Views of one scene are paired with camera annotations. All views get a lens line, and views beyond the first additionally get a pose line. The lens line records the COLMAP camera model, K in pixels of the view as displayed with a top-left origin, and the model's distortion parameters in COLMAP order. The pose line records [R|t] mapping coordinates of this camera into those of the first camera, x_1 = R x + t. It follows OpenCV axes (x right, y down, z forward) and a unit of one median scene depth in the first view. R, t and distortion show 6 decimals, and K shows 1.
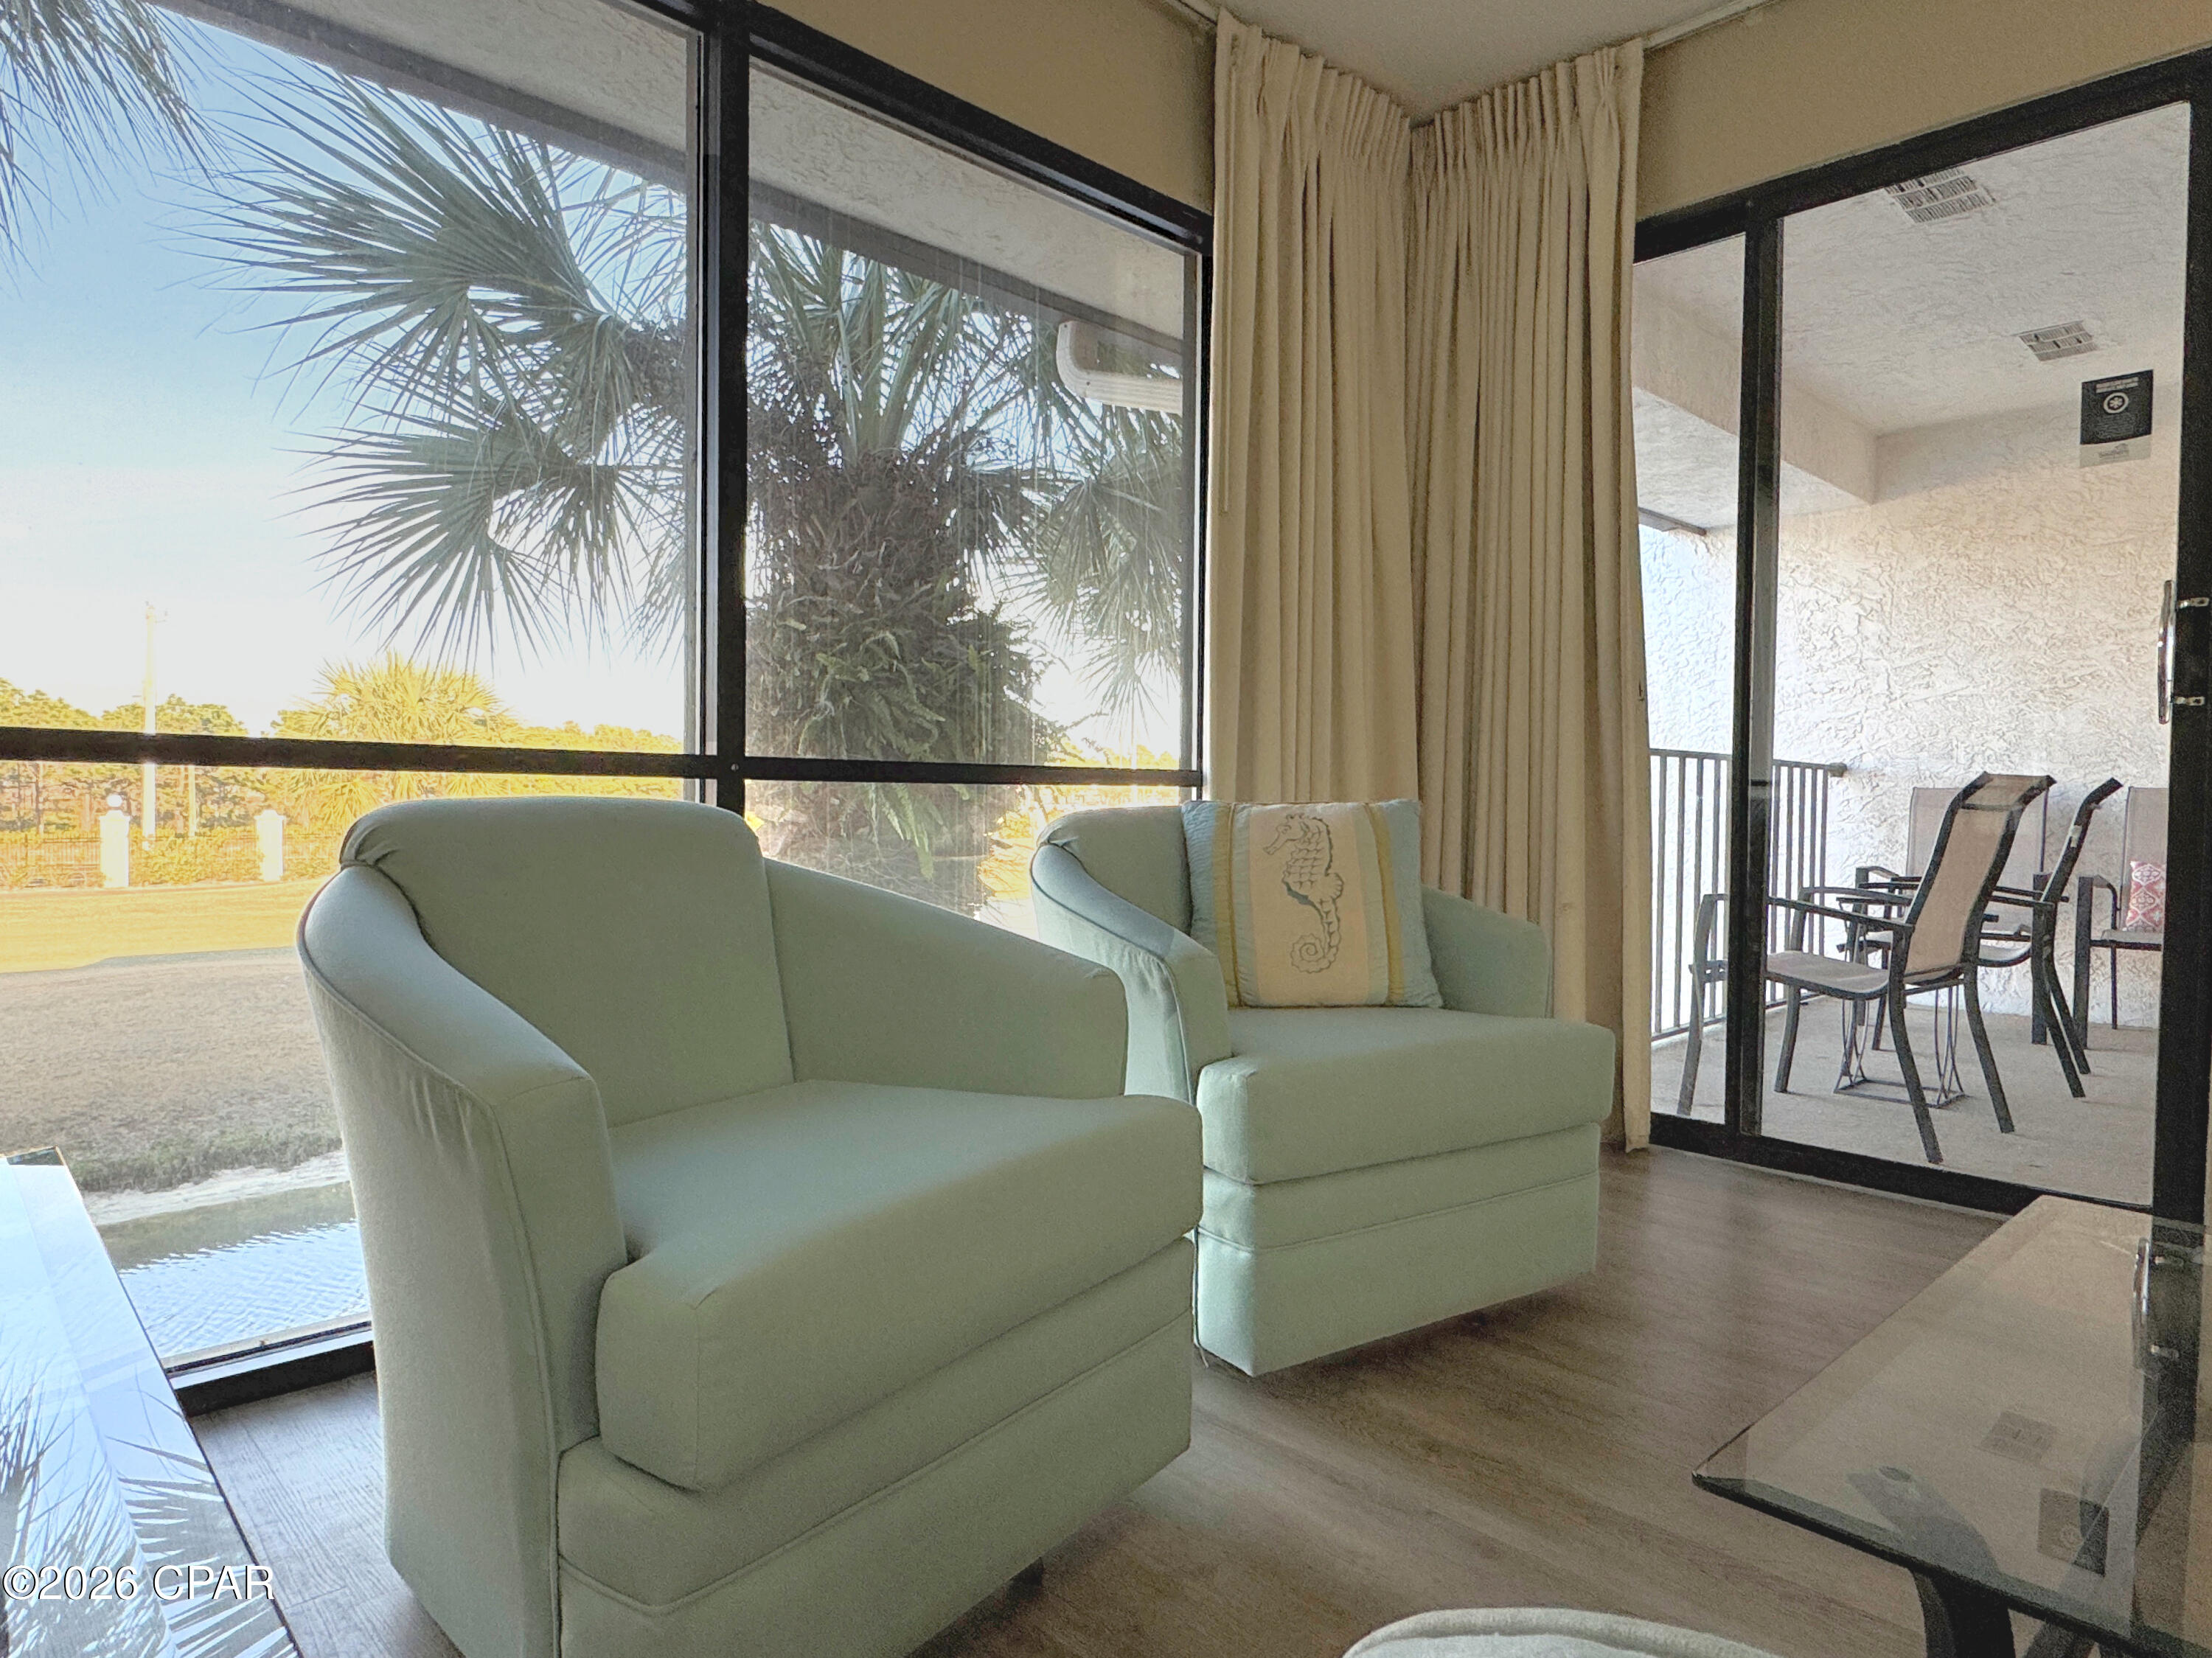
lens RADIAL K [[1305.4, 0, 1112.1], [0, 1305.4, 830.3], [0, 0, 1]] dist [0.003351, -0.002391]
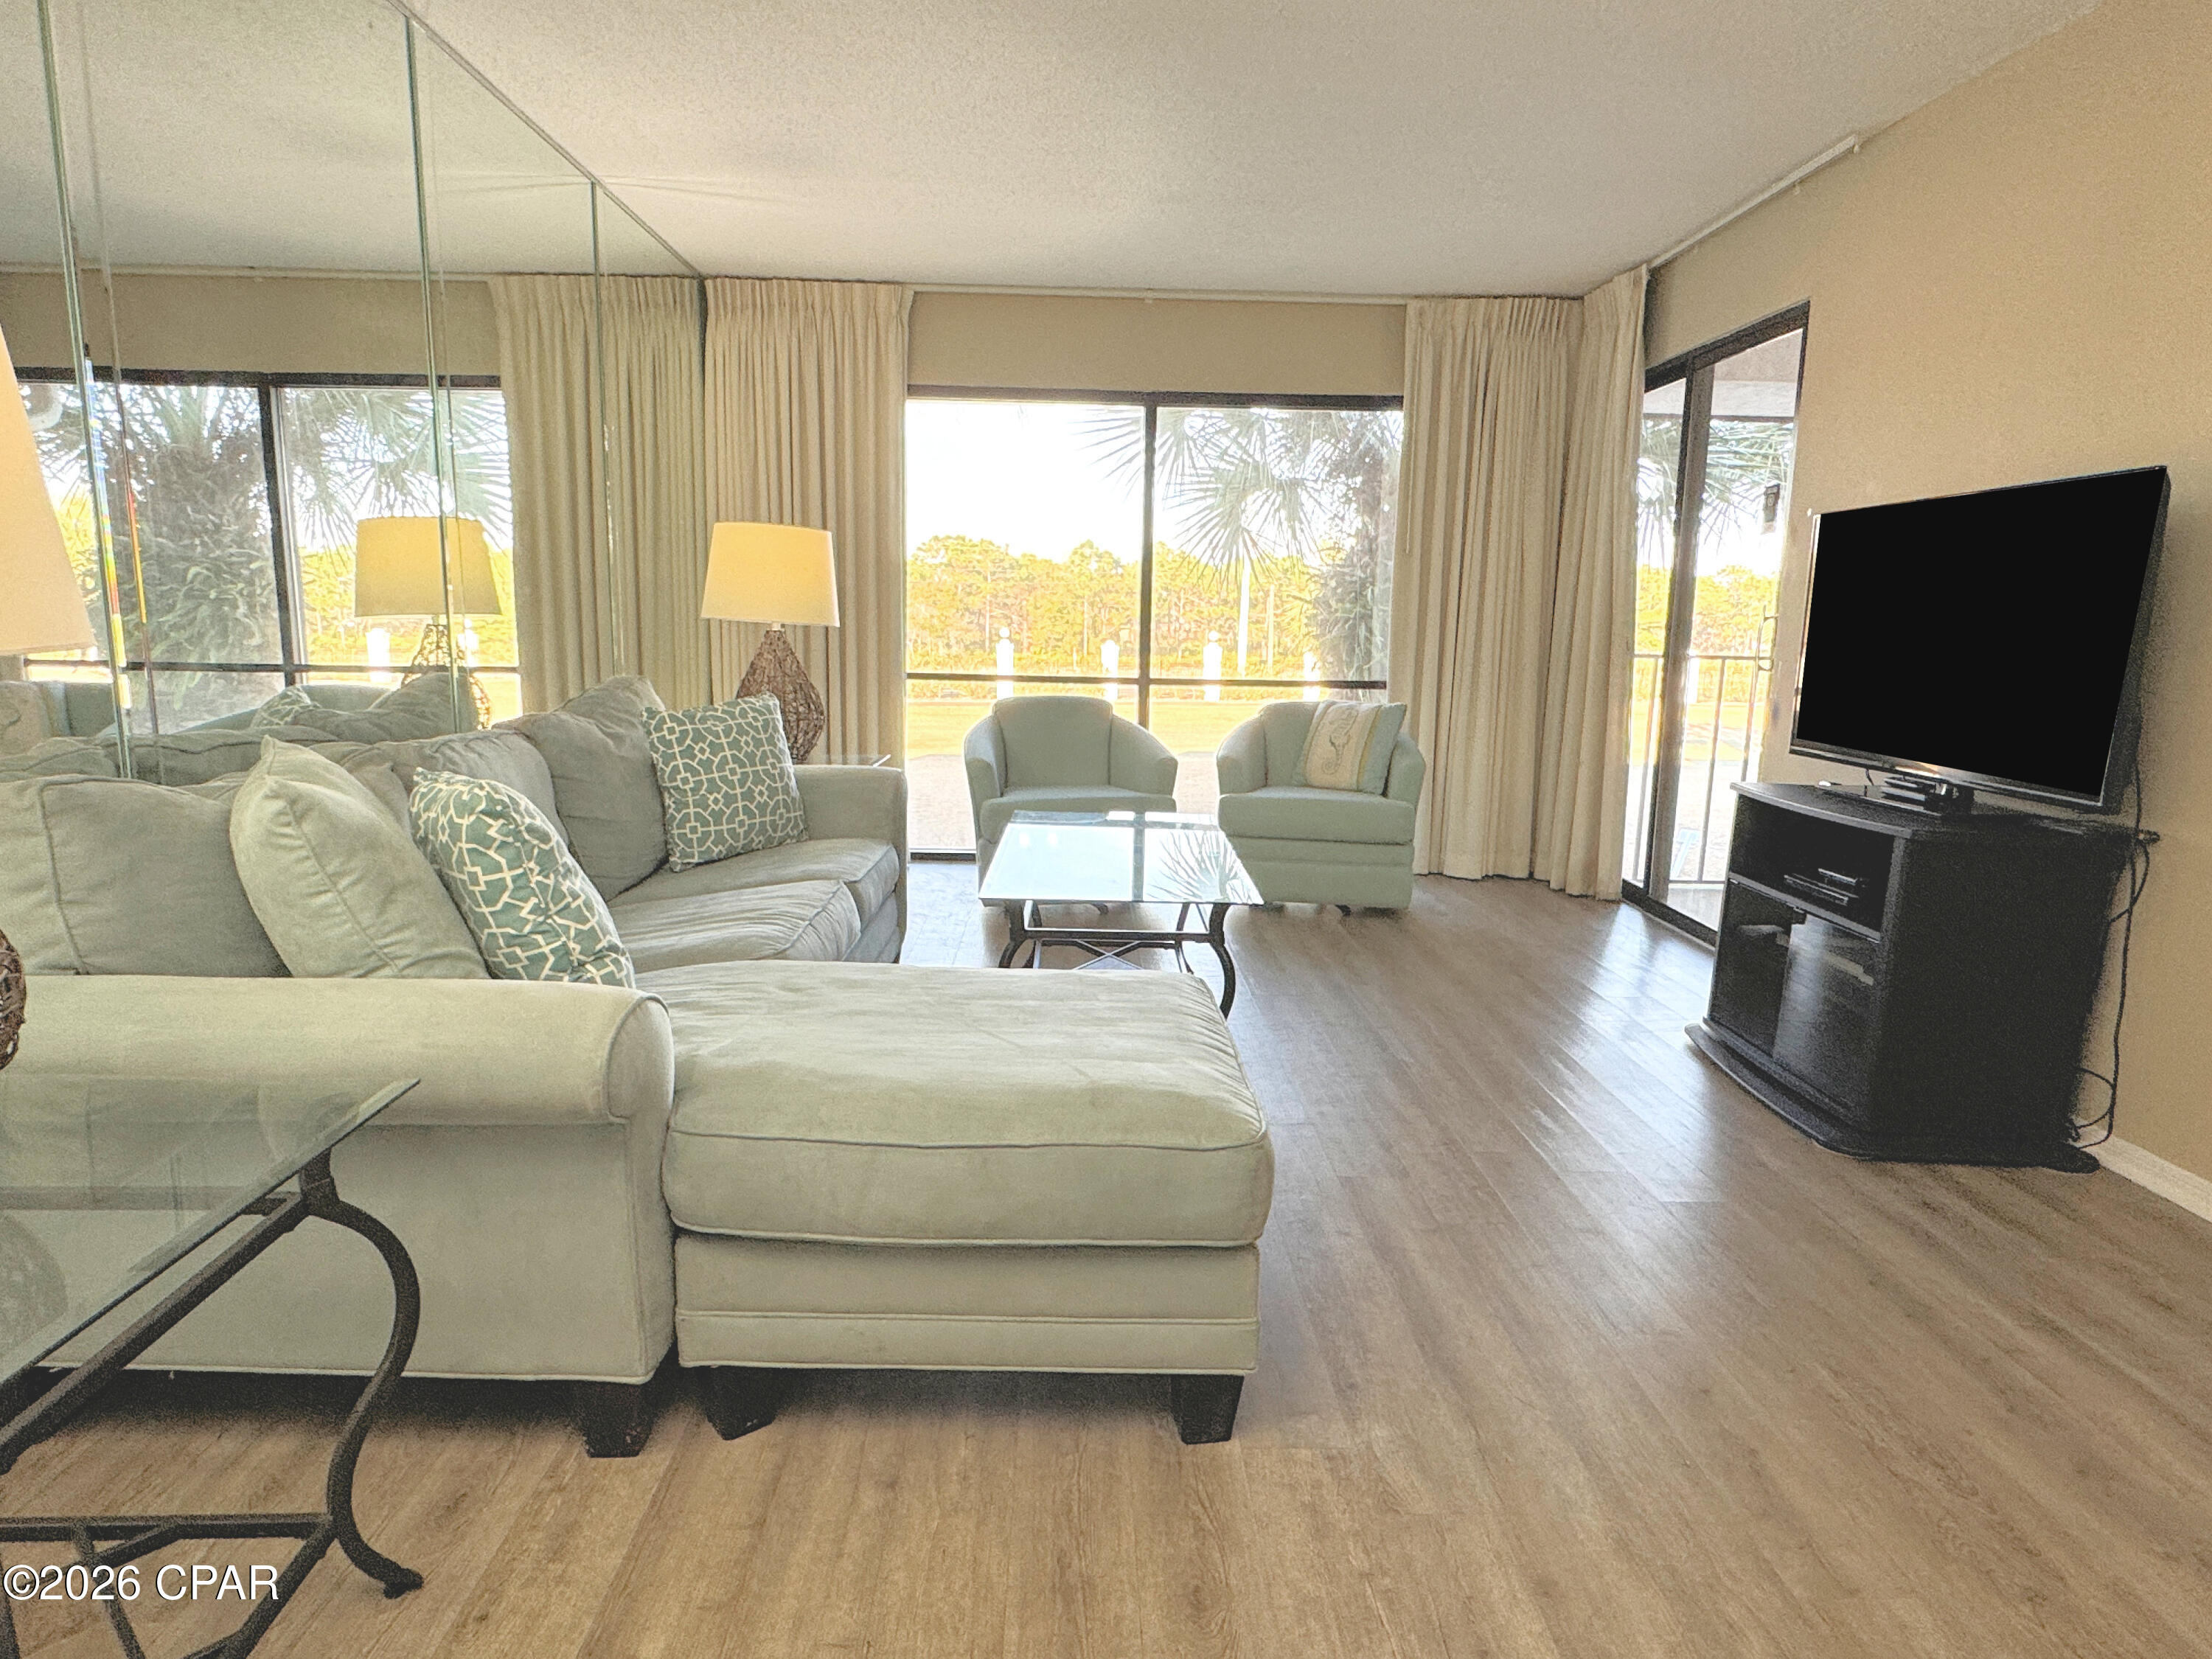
lens RADIAL K [[1305.5, 0, 1101.6], [0, 1305.5, 832.7], [0, 0, 1]] dist [0.003351, -0.002391]
pose [[0.728502, 0.112458, -0.675750, 1.227126], [-0.024981, 0.990138, 0.137848, -0.088085], [0.684589, -0.083542, 0.724127, -0.873924]]
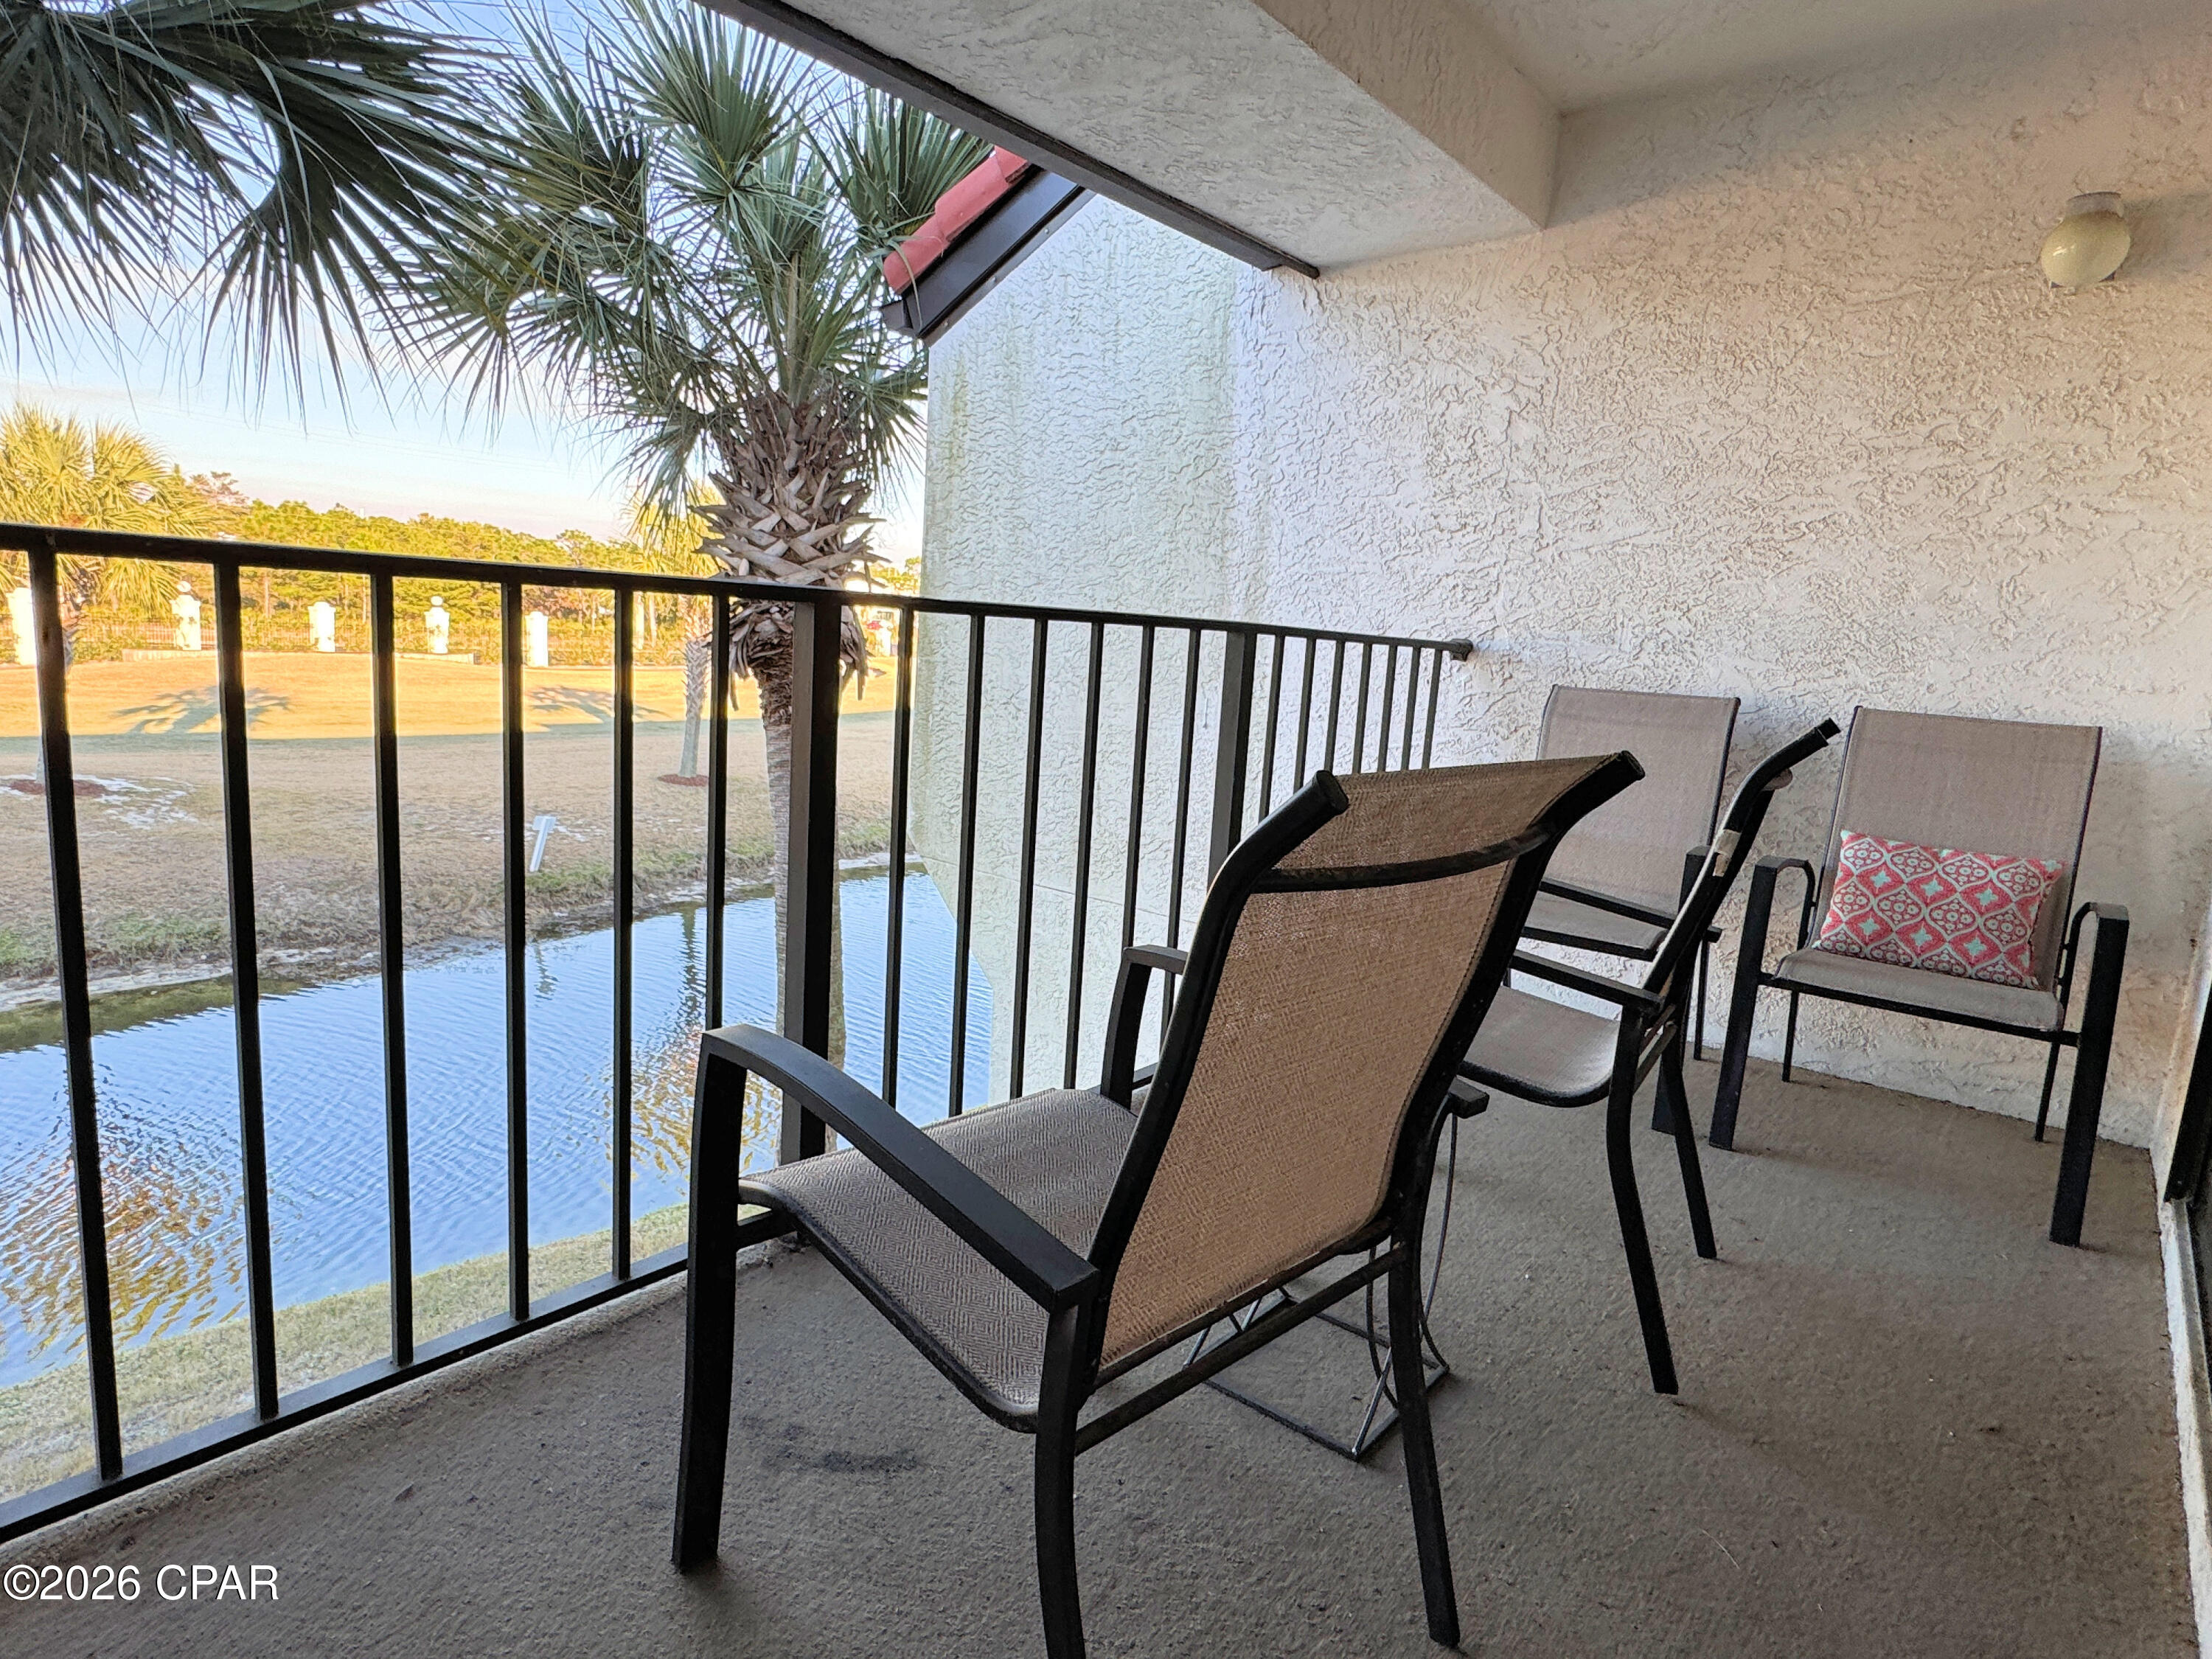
lens RADIAL K [[1235.9, 0, 1096.8], [0, 1235.9, 834.5], [0, 0, 1]] dist [-0.001058, 0.000126]
pose [[0.992438, 0.033339, 0.118134, 0.311991], [-0.049707, 0.989122, 0.138442, -0.032354], [-0.112234, -0.143267, 0.983300, 0.401916]]
